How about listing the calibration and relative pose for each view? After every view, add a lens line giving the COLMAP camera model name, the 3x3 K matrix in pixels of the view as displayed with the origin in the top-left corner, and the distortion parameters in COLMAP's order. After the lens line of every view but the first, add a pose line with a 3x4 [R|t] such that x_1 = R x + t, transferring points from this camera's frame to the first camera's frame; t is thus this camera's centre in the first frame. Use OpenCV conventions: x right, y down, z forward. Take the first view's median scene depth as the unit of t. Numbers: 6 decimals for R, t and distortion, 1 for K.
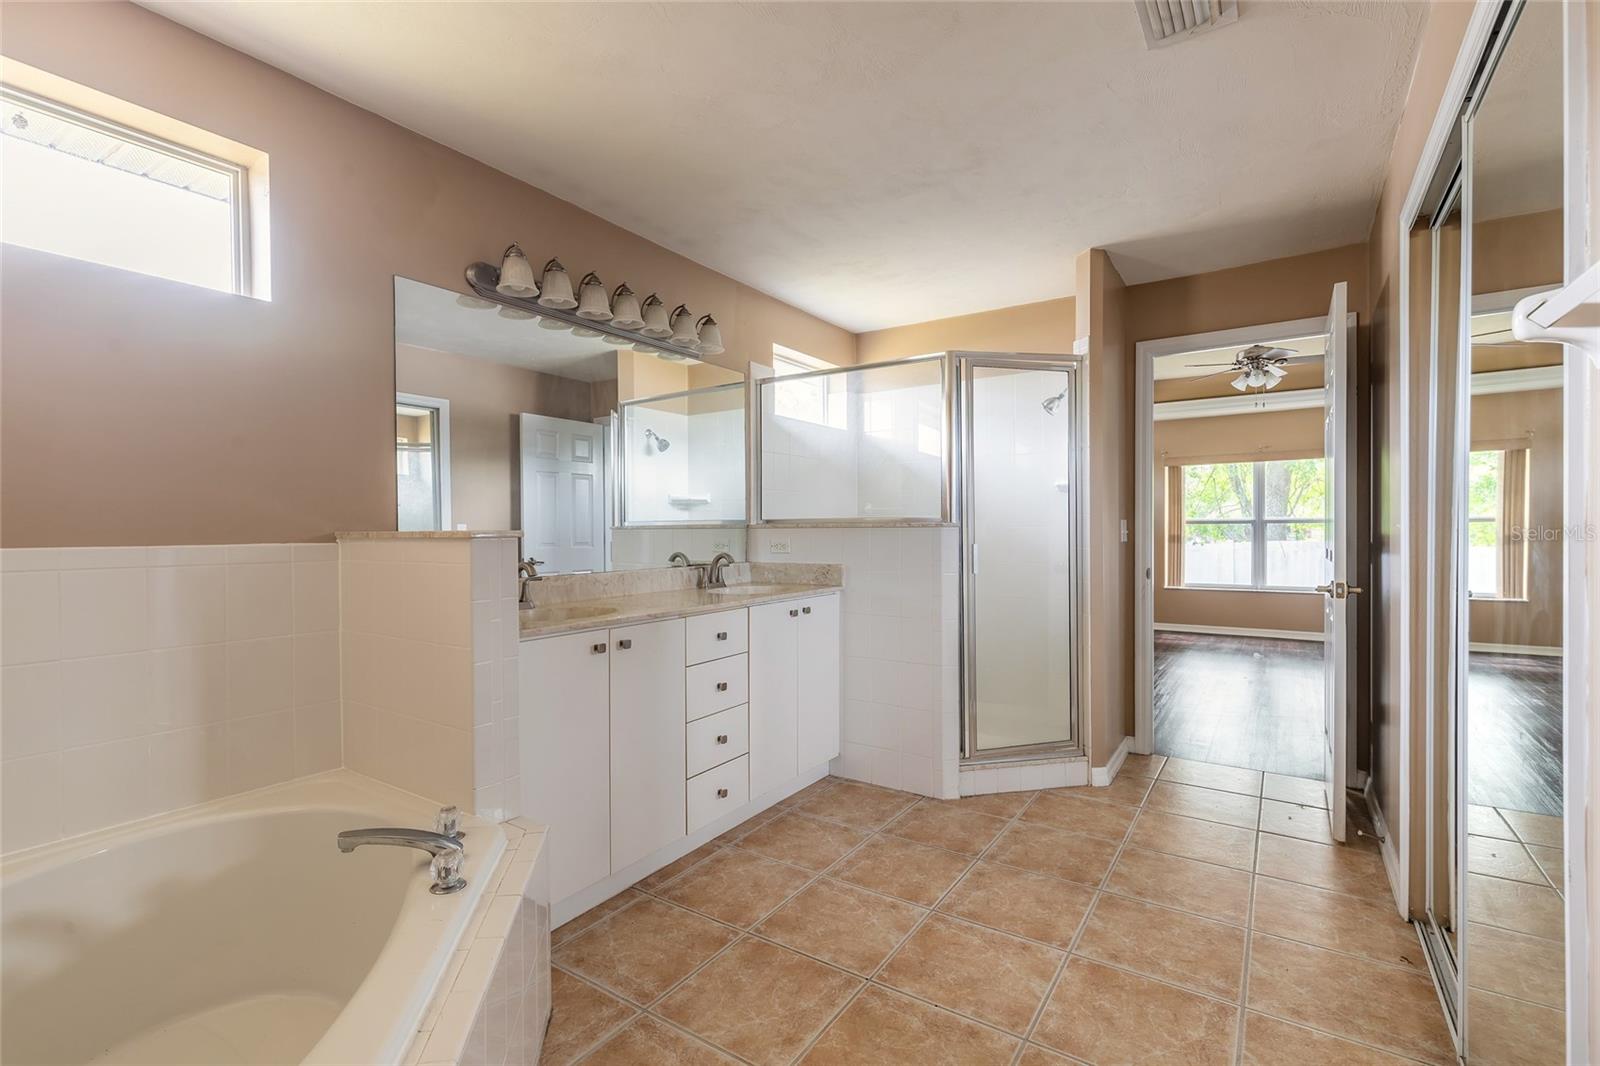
lens RADIAL K [[725.4, 0, 792.1], [0, 725.4, 526.7], [0, 0, 1]] dist [0.012227, 0.000458]
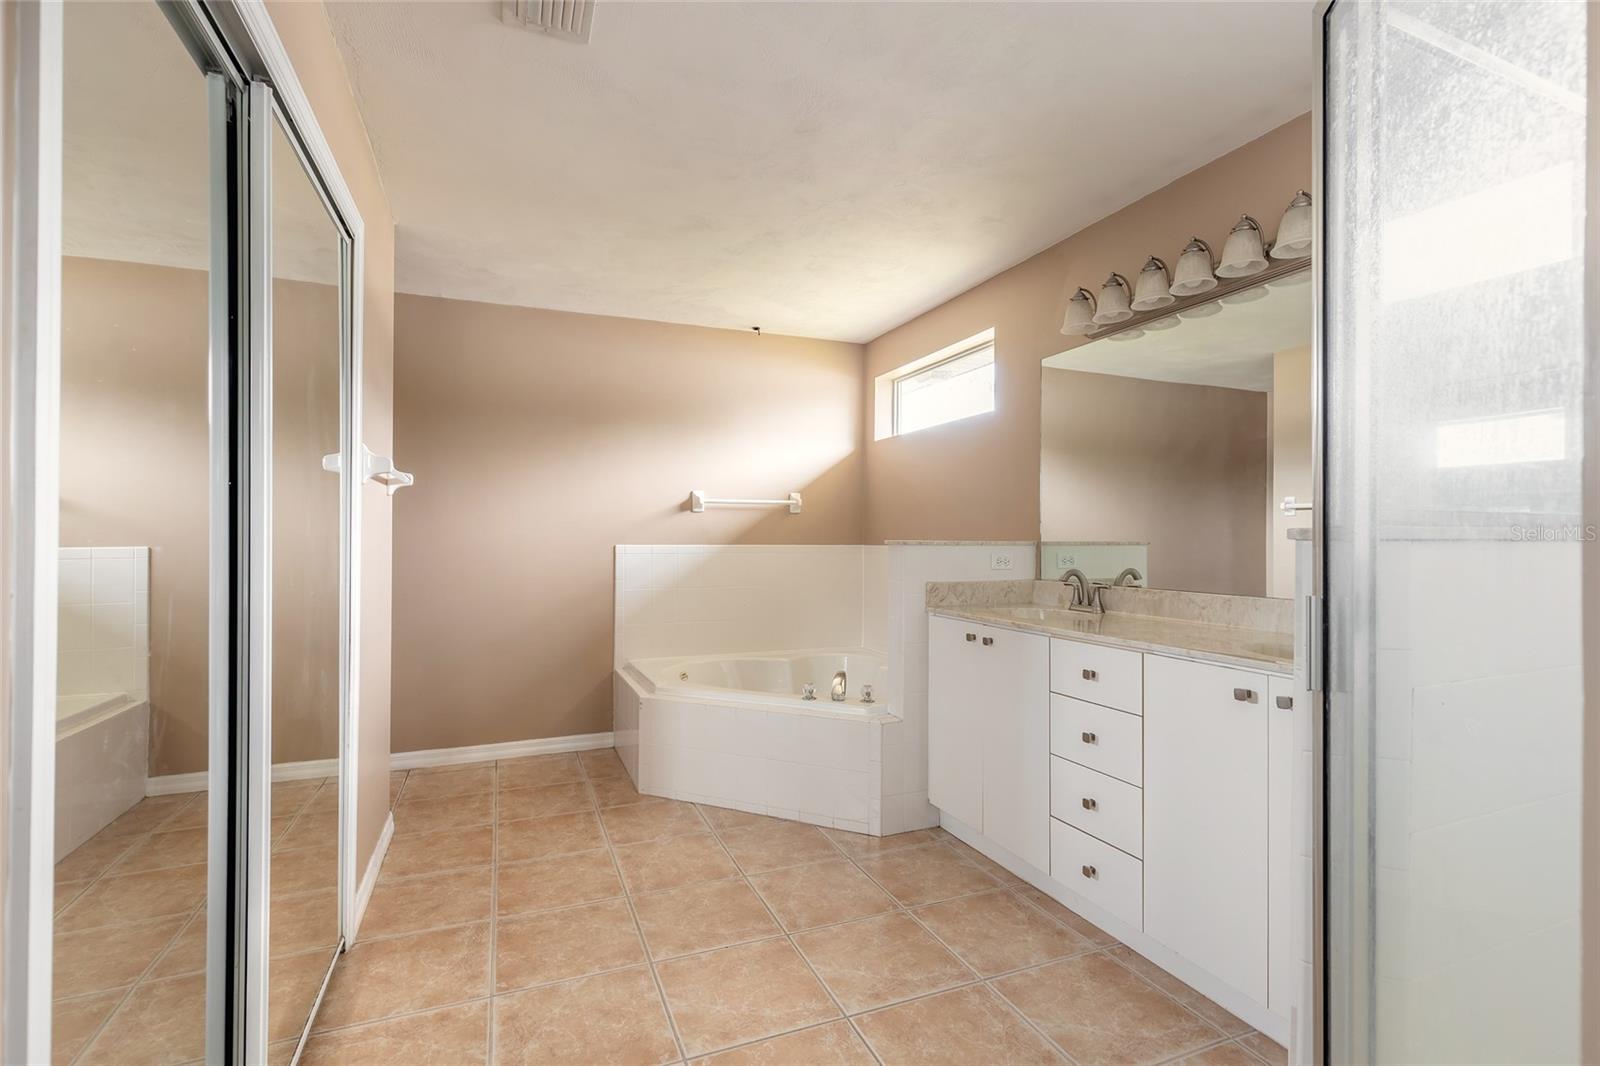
lens RADIAL K [[725.4, 0, 795.2], [0, 725.4, 541.1], [0, 0, 1]] dist [0.012227, 0.000458]
pose [[-0.553928, 0.003989, -0.832555, 0.829059], [-0.001271, 0.999983, 0.005637, 0.000291], [0.832564, 0.004181, -0.553913, 1.301738]]
